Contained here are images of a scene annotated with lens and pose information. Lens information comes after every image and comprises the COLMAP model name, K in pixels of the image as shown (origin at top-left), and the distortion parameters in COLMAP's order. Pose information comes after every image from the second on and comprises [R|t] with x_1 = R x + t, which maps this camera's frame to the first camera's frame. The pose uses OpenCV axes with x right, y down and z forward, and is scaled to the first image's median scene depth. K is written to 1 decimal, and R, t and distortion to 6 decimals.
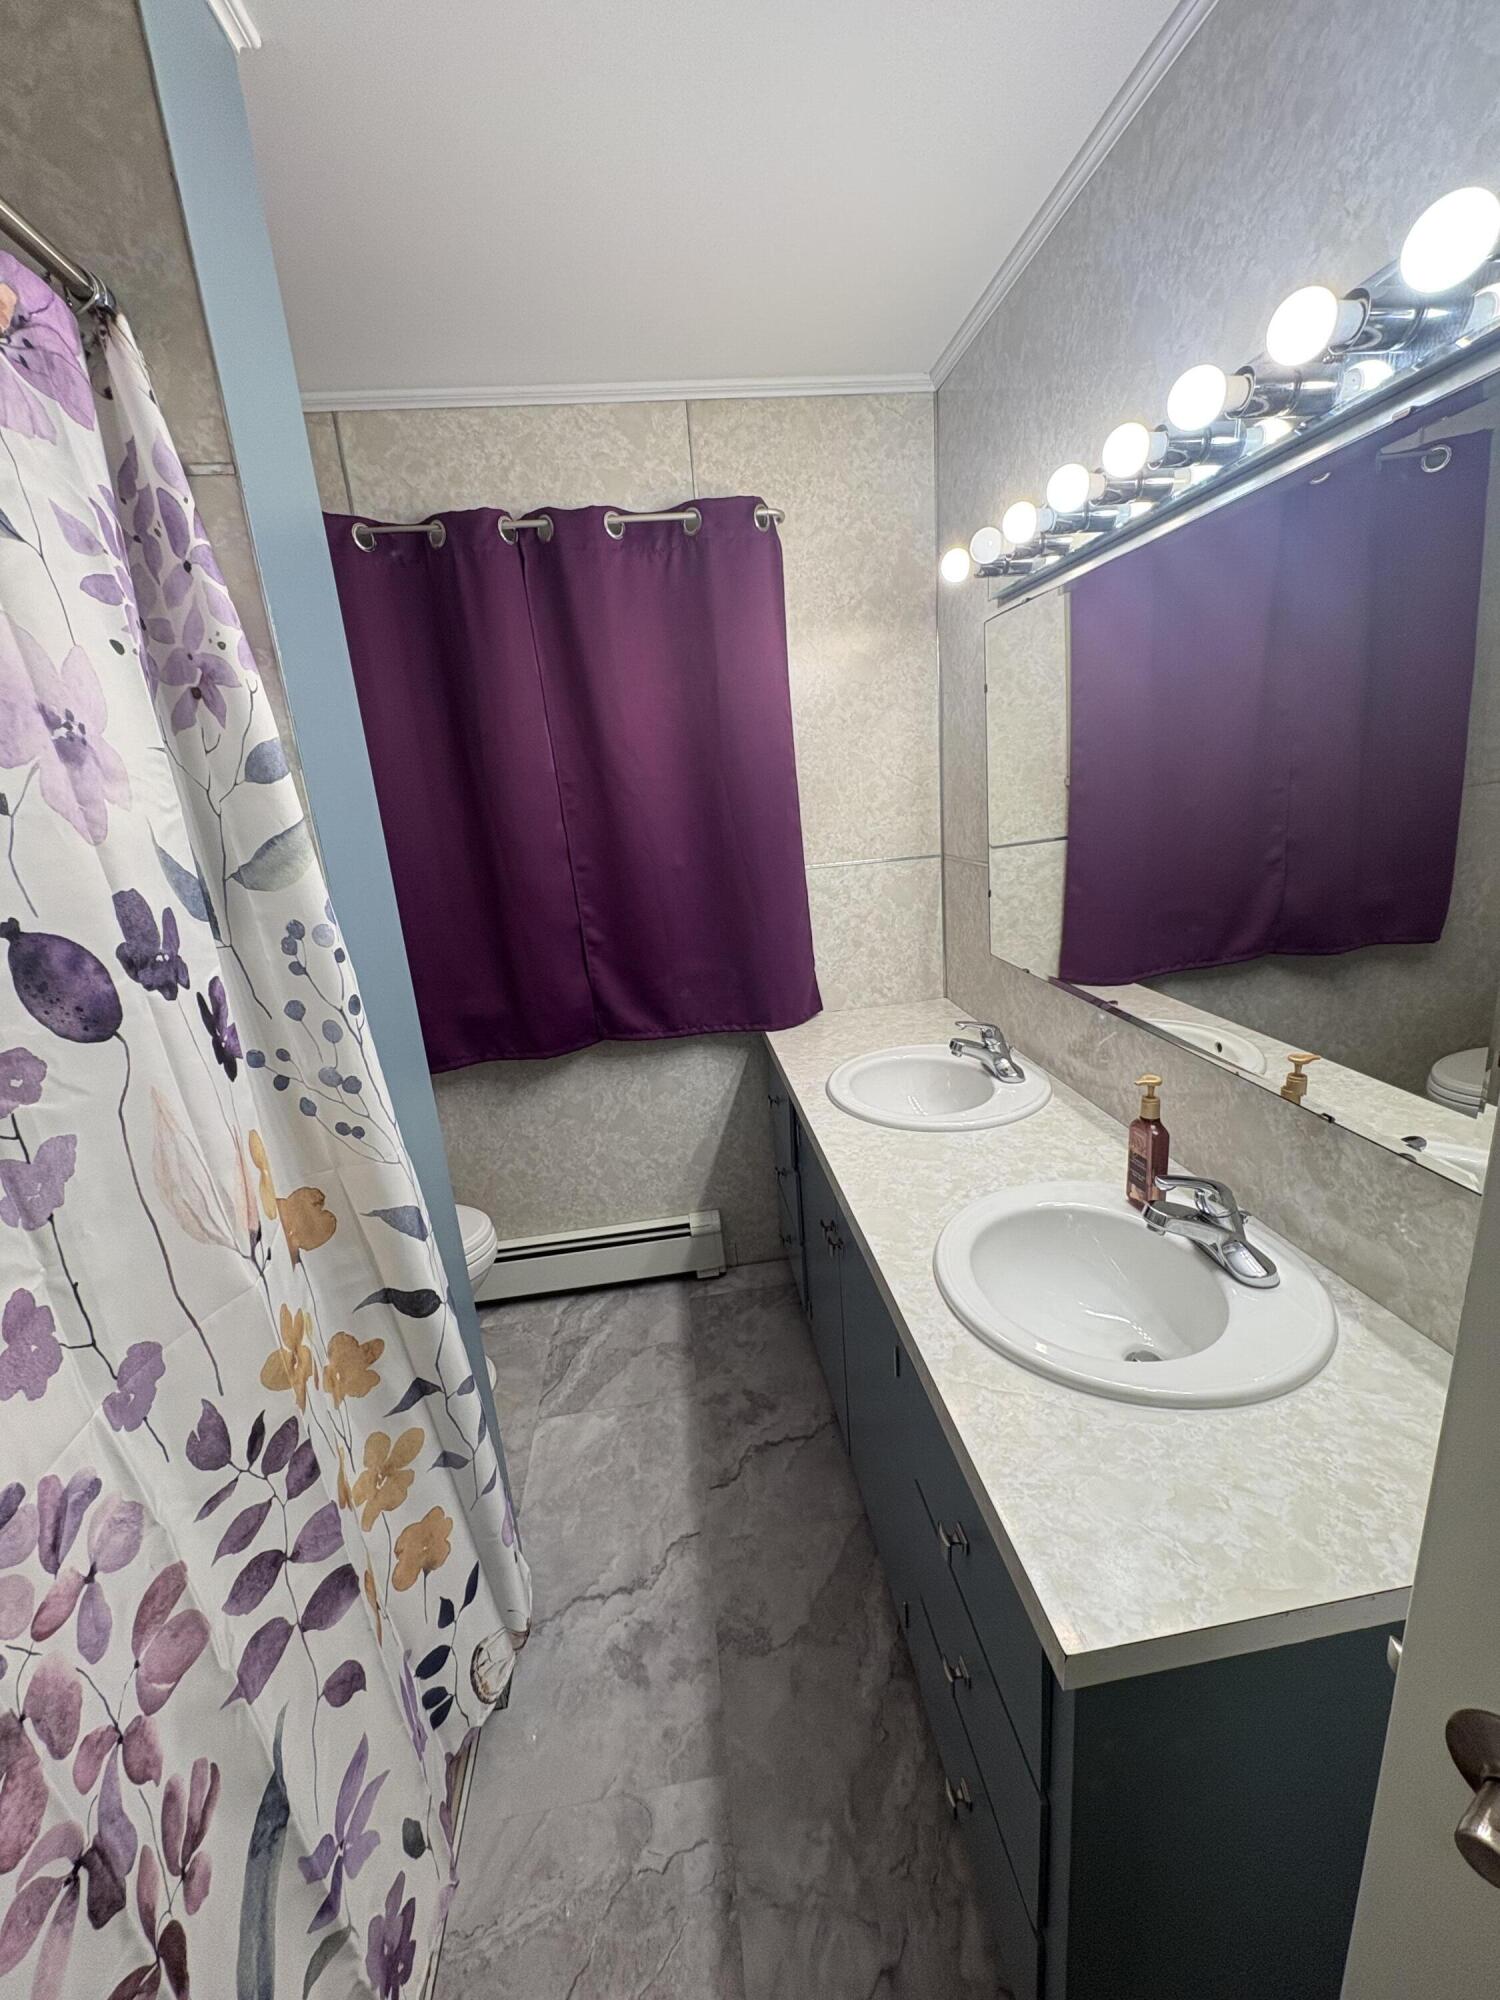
lens RADIAL K [[813.0, 0, 753.2], [0, 813.0, 1003.6], [0, 0, 1]] dist [0.029878, -0.010746]
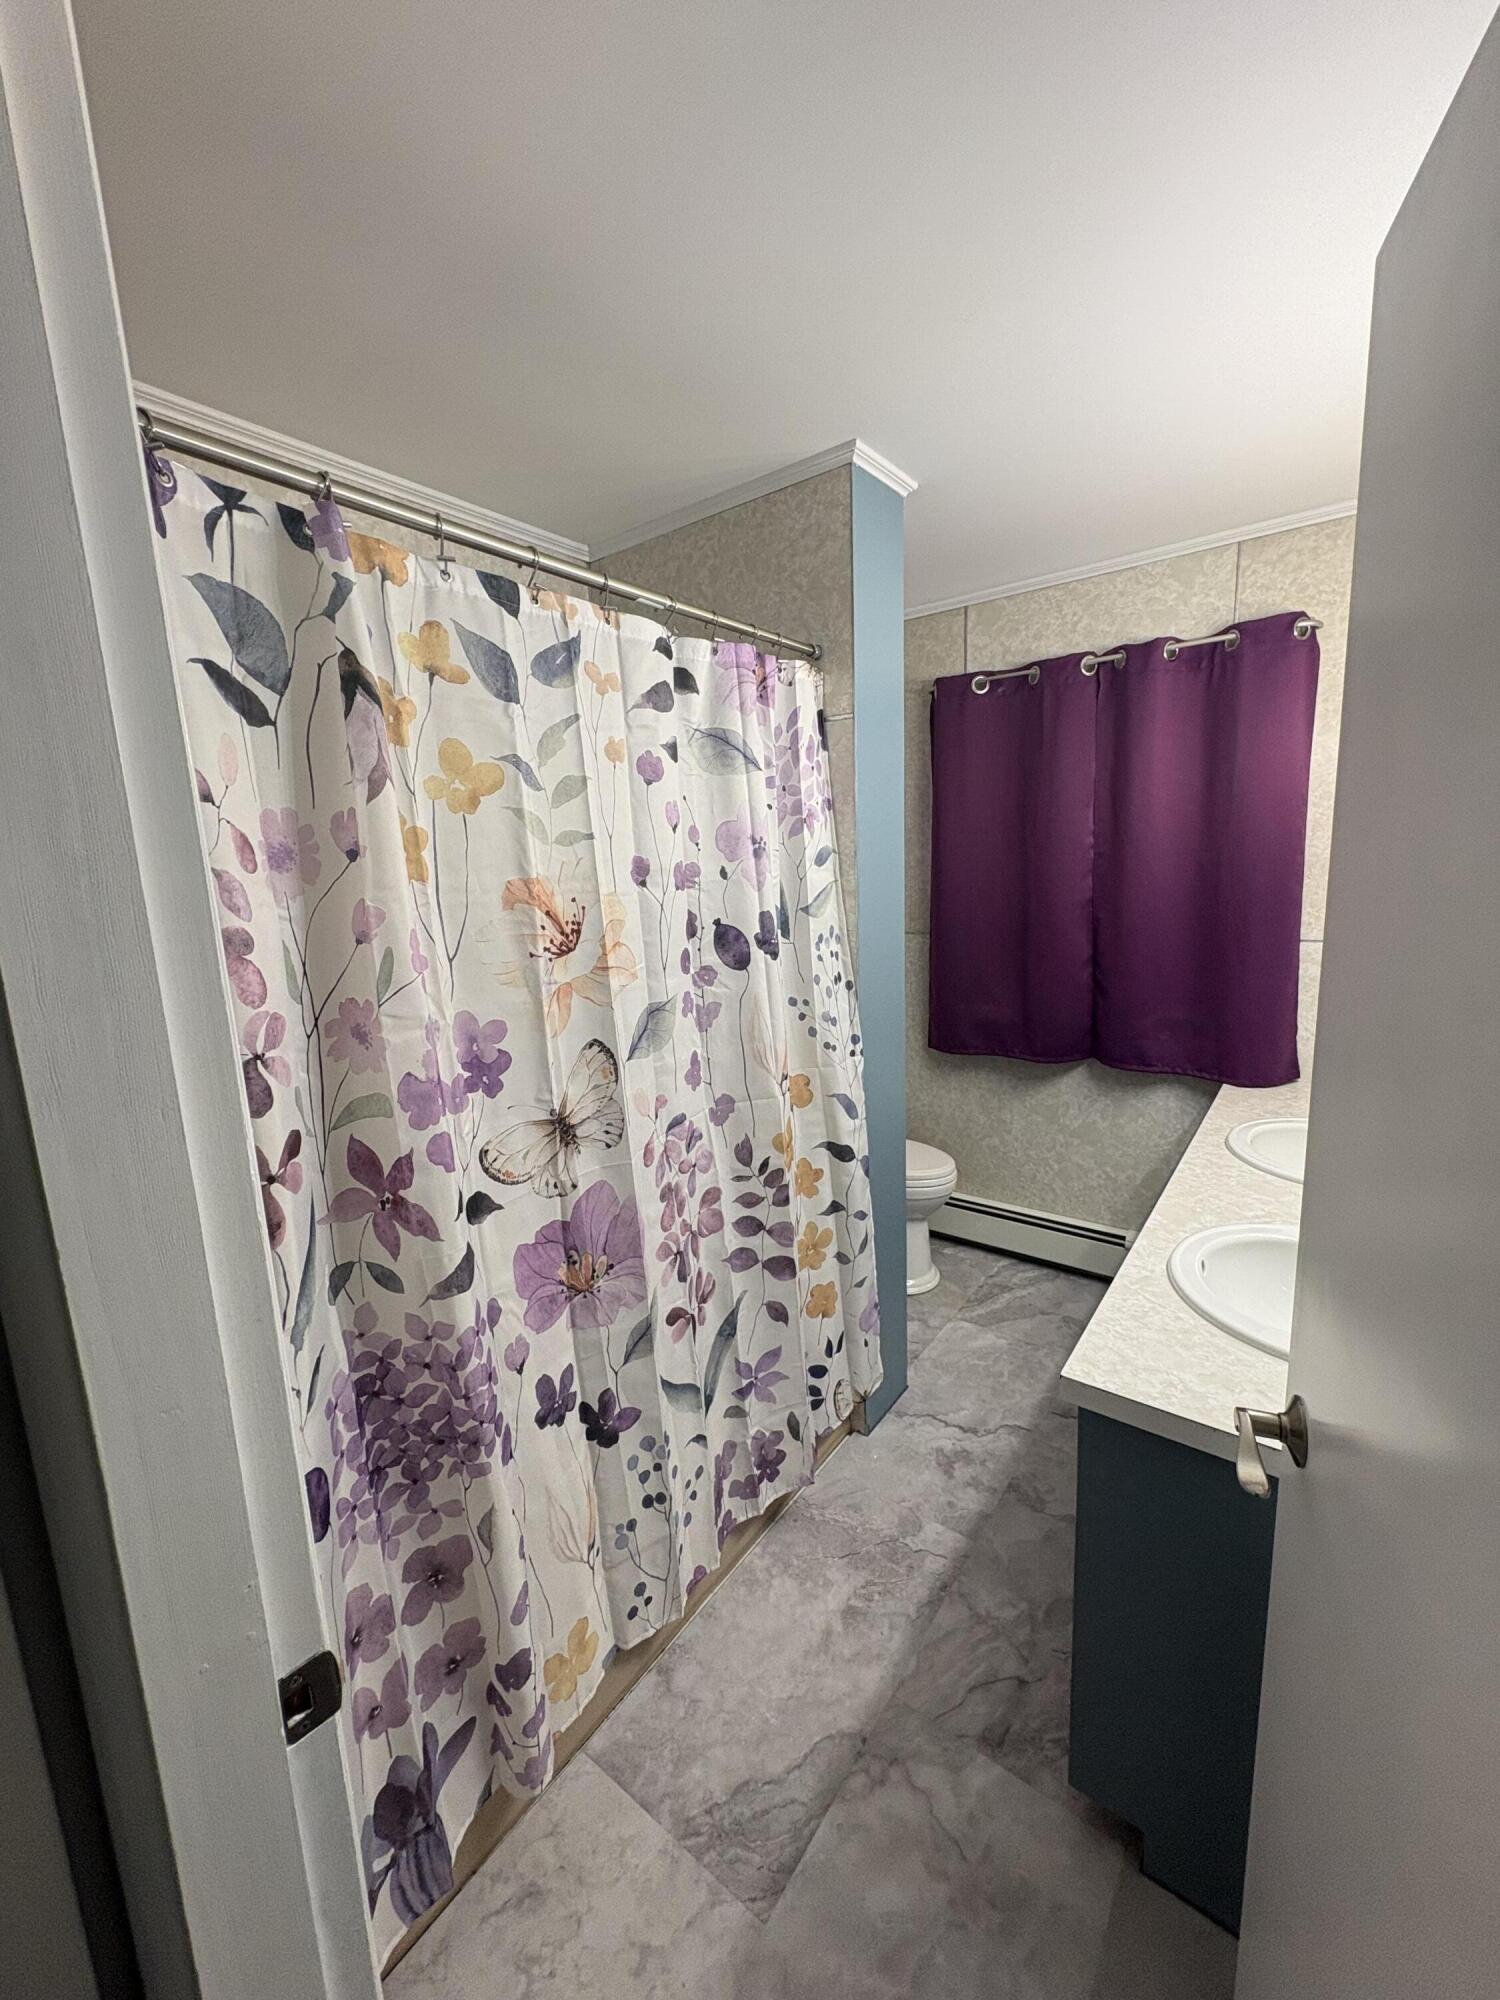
lens RADIAL K [[820.7, 0, 751.4], [0, 820.7, 1006.2], [0, 0, 1]] dist [0.028493, 0.000141]
pose [[0.724088, 0.171840, -0.667958, 0.418512], [-0.196695, 0.979696, 0.038815, 0.022871], [0.661066, 0.103278, 0.743186, -0.375210]]
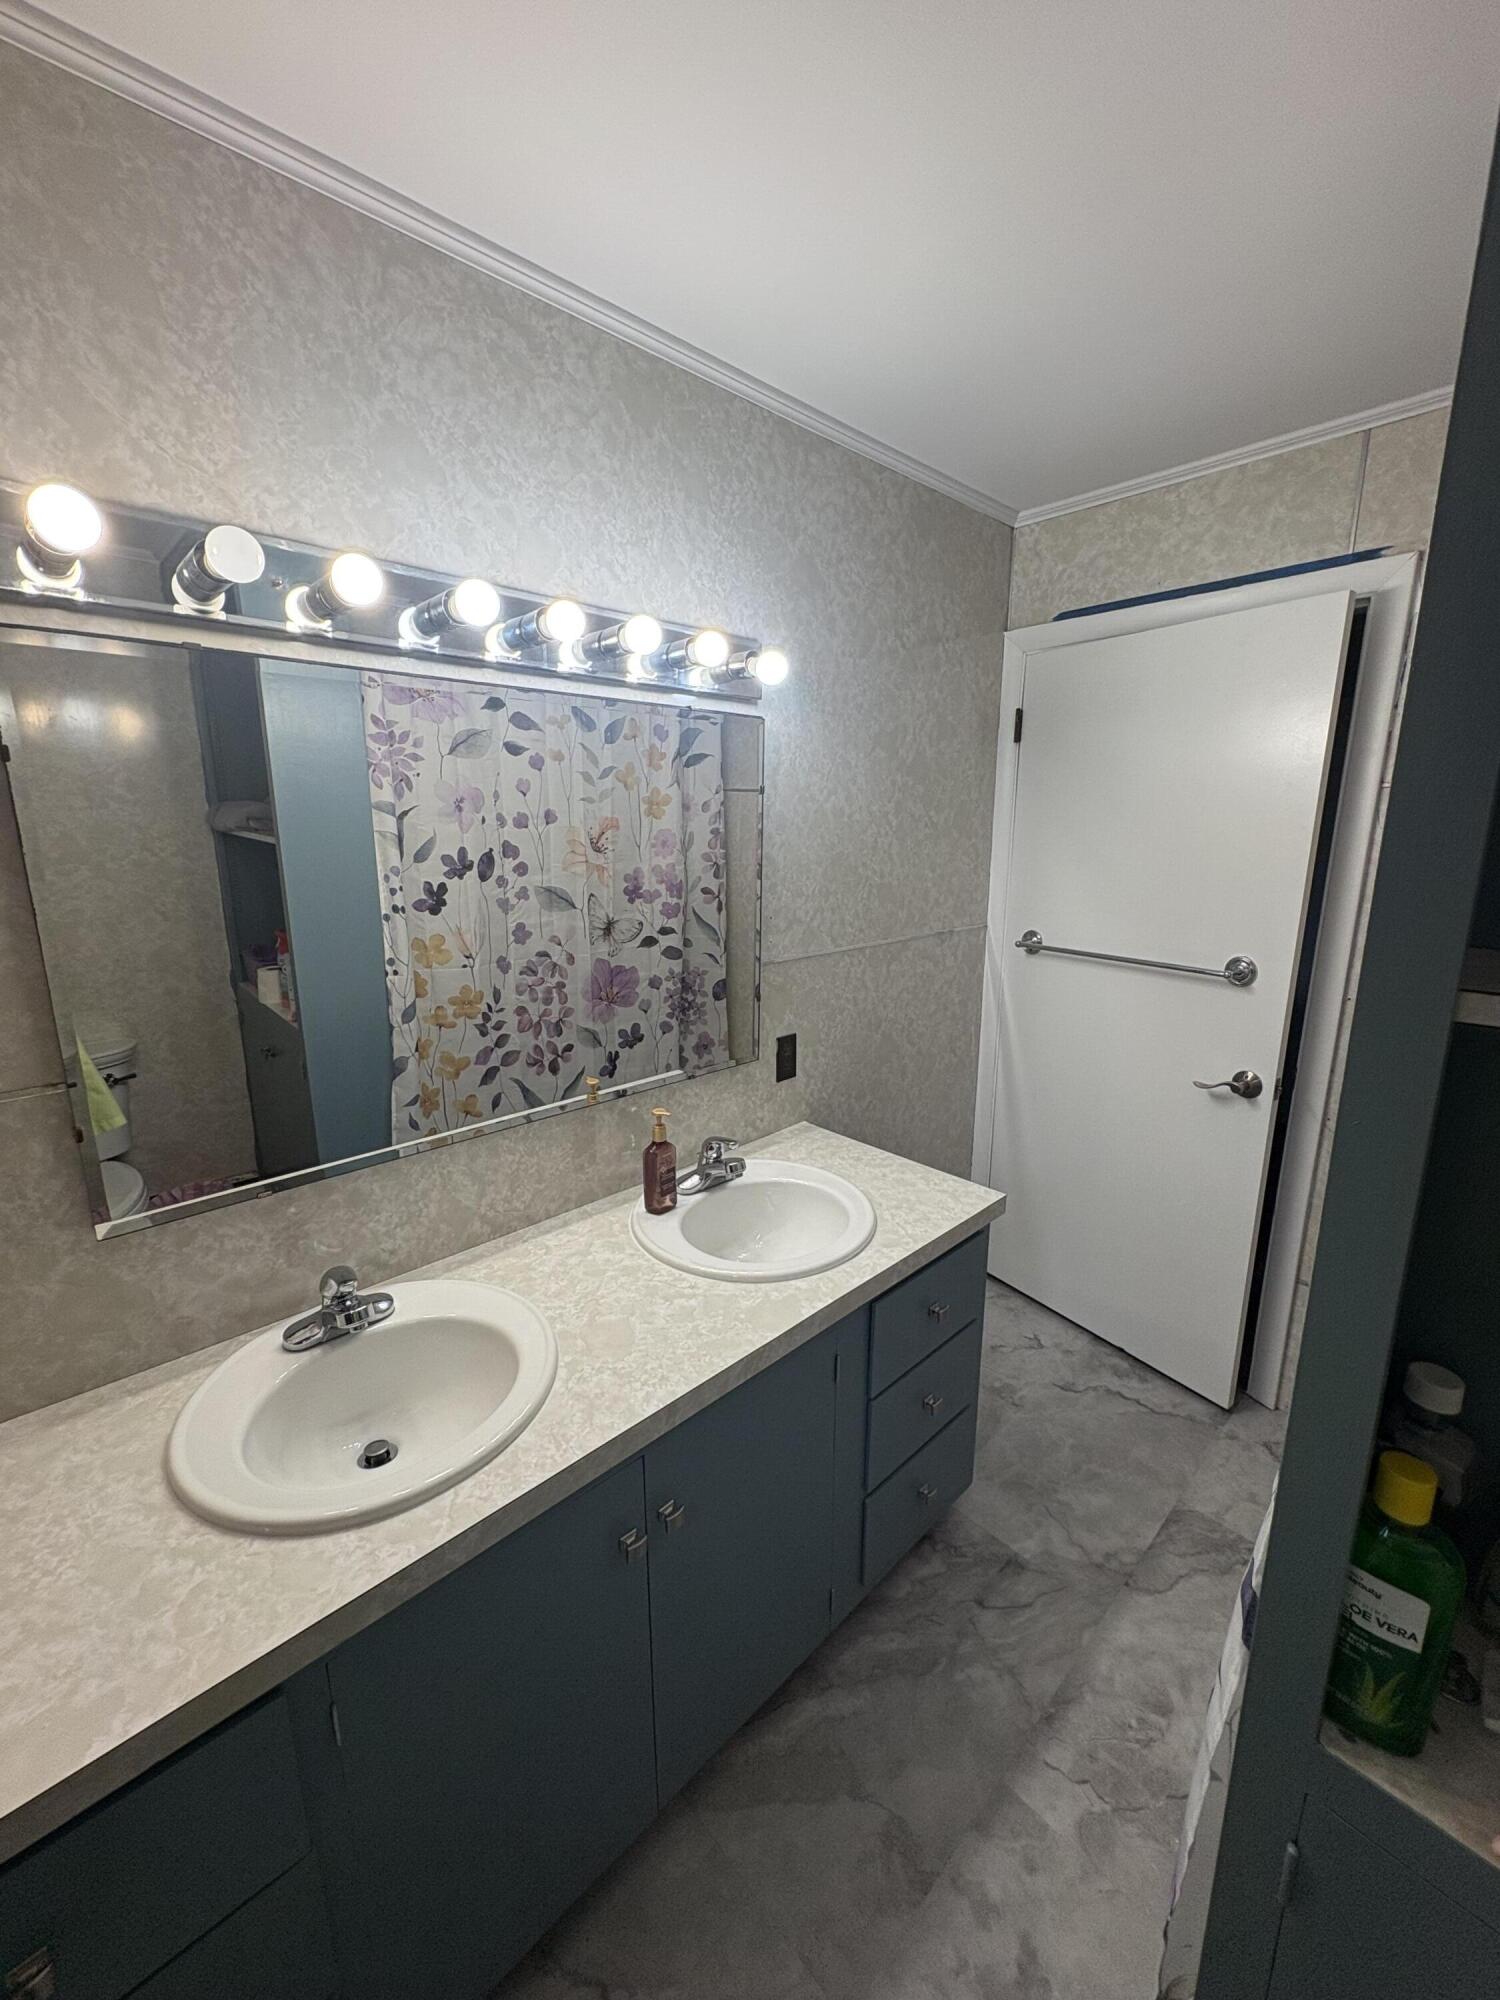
lens RADIAL K [[798.9, 0, 751.7], [0, 798.9, 995.9], [0, 0, 1]] dist [0.001641, 0.000353]
pose [[-0.595694, -0.093278, 0.797777, -0.481024], [0.255515, 0.919630, 0.298317, -0.334921], [-0.761486, 0.381550, -0.523984, 1.175896]]
